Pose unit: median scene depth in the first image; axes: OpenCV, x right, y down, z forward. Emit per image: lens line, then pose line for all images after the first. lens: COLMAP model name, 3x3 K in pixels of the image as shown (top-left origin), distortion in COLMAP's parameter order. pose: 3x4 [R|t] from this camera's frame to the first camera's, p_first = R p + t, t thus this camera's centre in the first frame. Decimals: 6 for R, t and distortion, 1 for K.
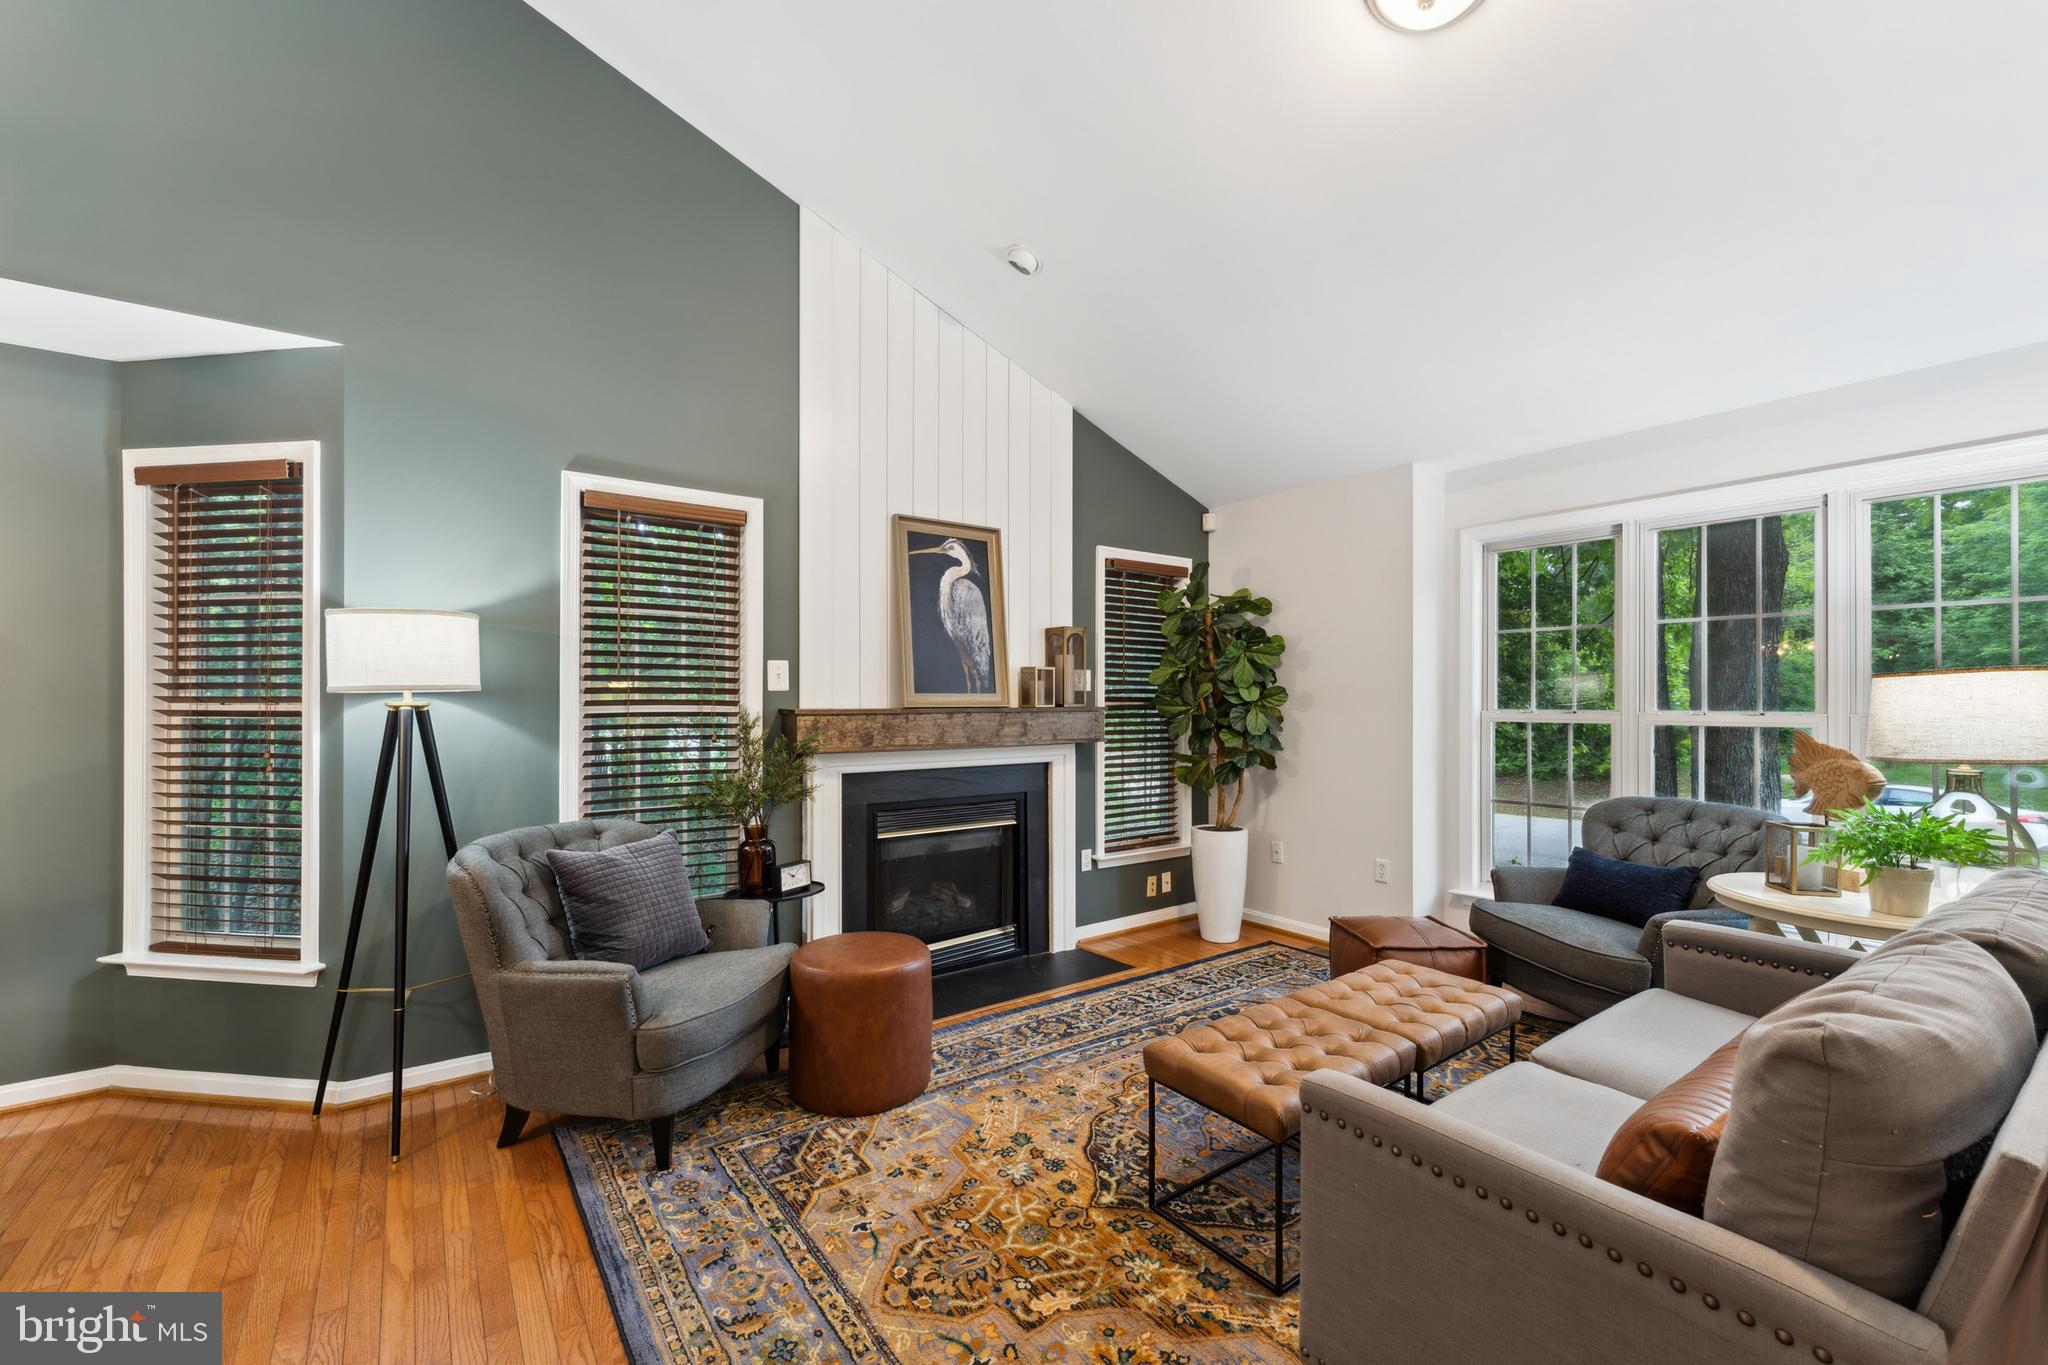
lens RADIAL K [[843.8, 0, 1017.5], [0, 843.8, 696.0], [0, 0, 1]] dist [-0.000179, 0.000942]
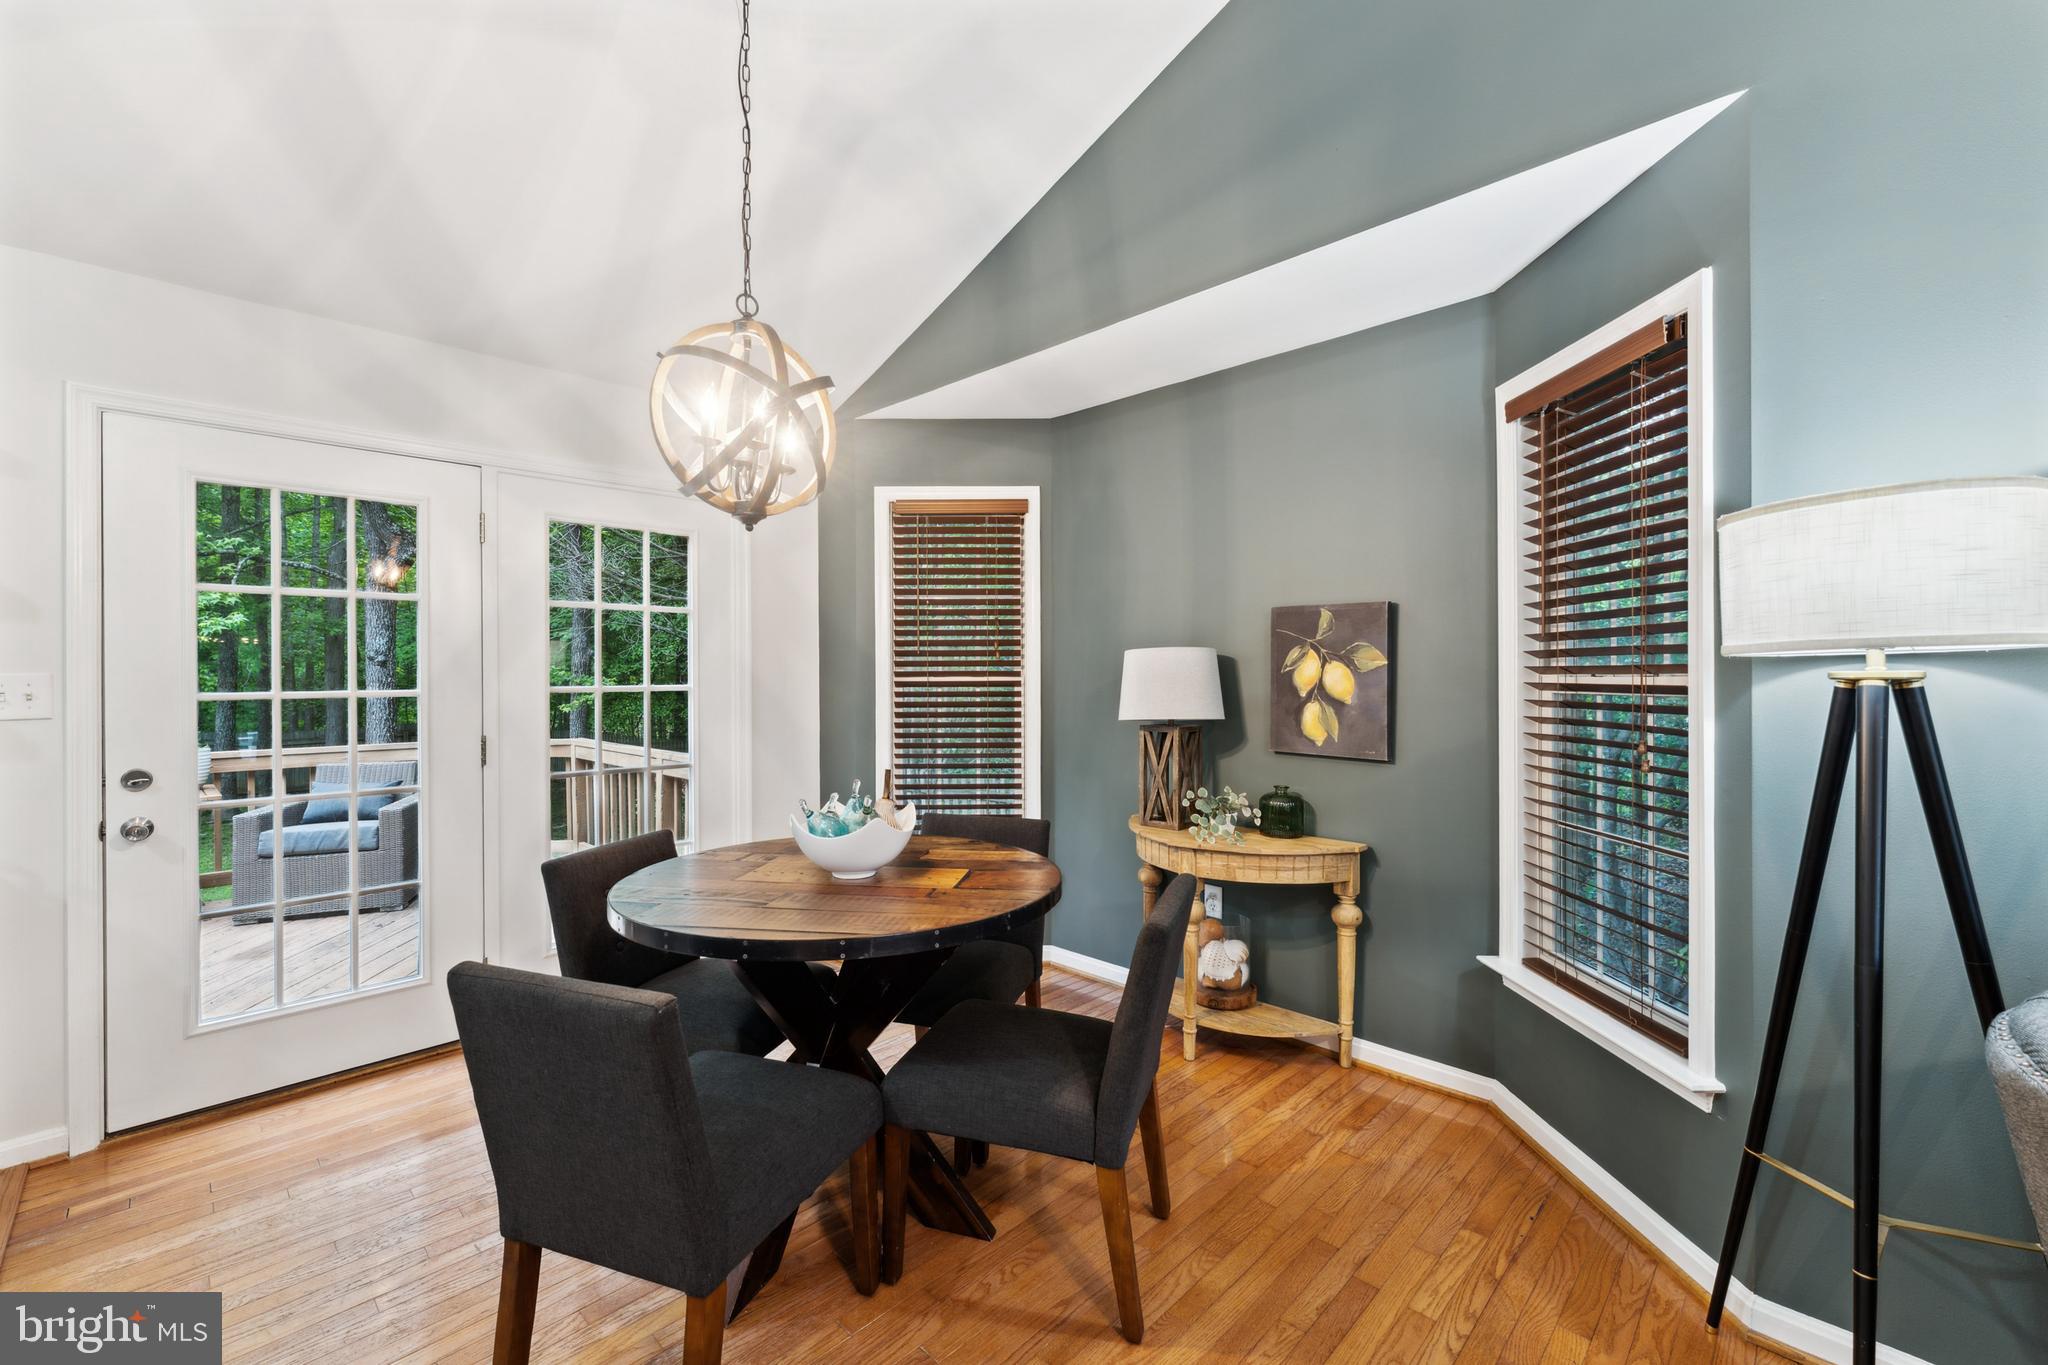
lens RADIAL K [[843.8, 0, 1017.8], [0, 843.8, 674.5], [0, 0, 1]] dist [-0.000179, 0.000942]
pose [[0.166219, -0.001243, -0.986088, -0.252483], [0.007736, 0.999970, 0.000044, 0.004125], [0.986059, -0.007635, 0.166224, 0.332085]]
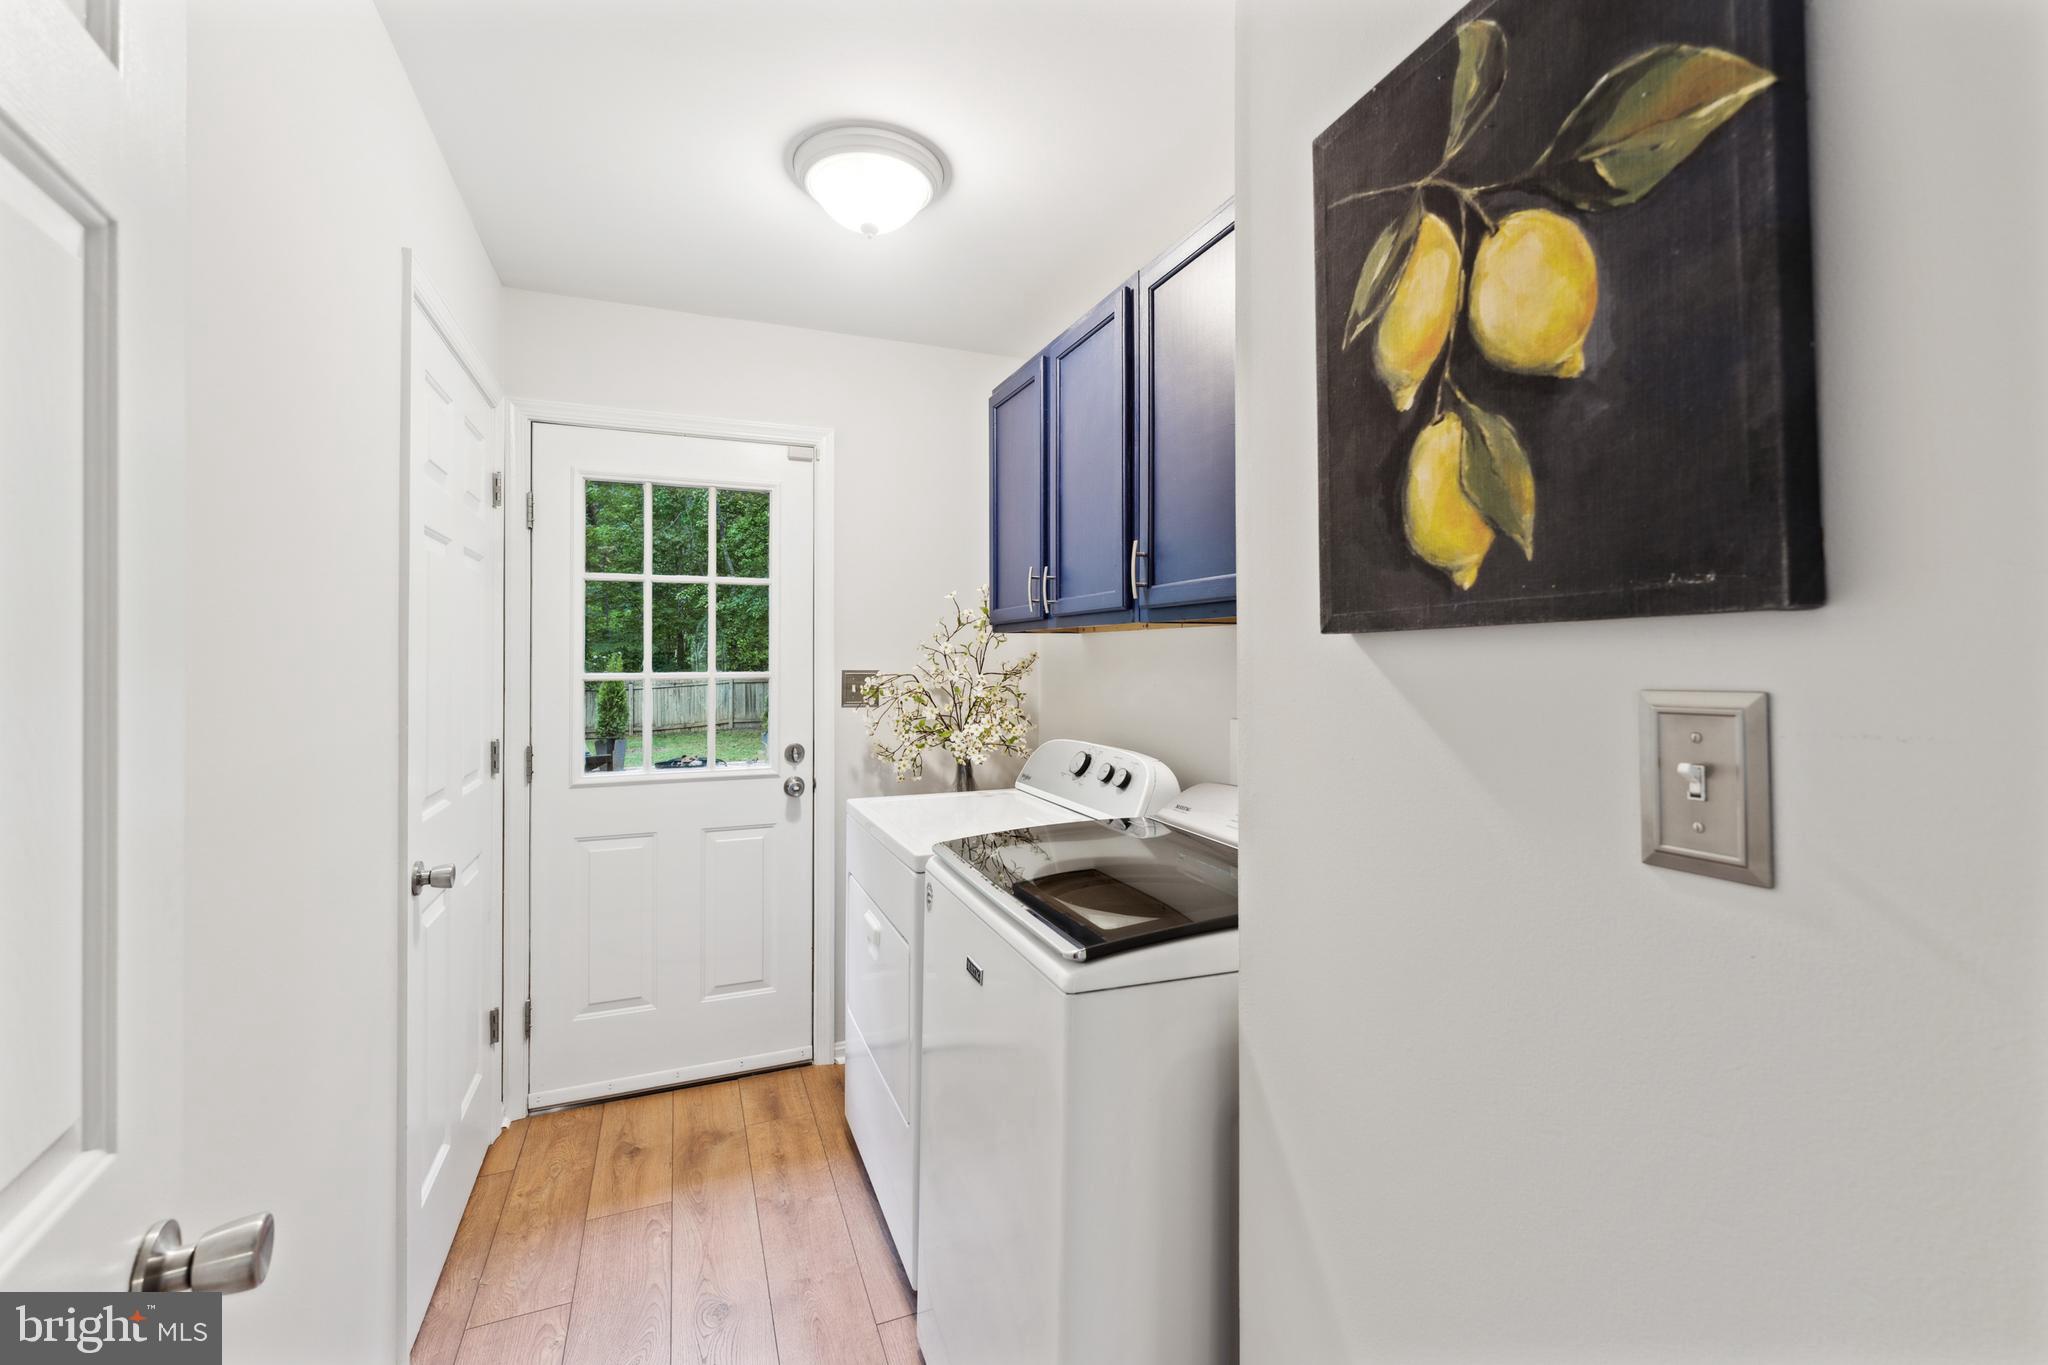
lens RADIAL K [[843.8, 0, 1035.3], [0, 843.8, 696.6], [0, 0, 1]] dist [-0.000179, 0.000942]
pose [[-0.250154, -0.011314, -0.968140, -0.858590], [0.009461, 0.999855, -0.014129, 0.118380], [0.968160, -0.012694, -0.250010, 0.756885]]
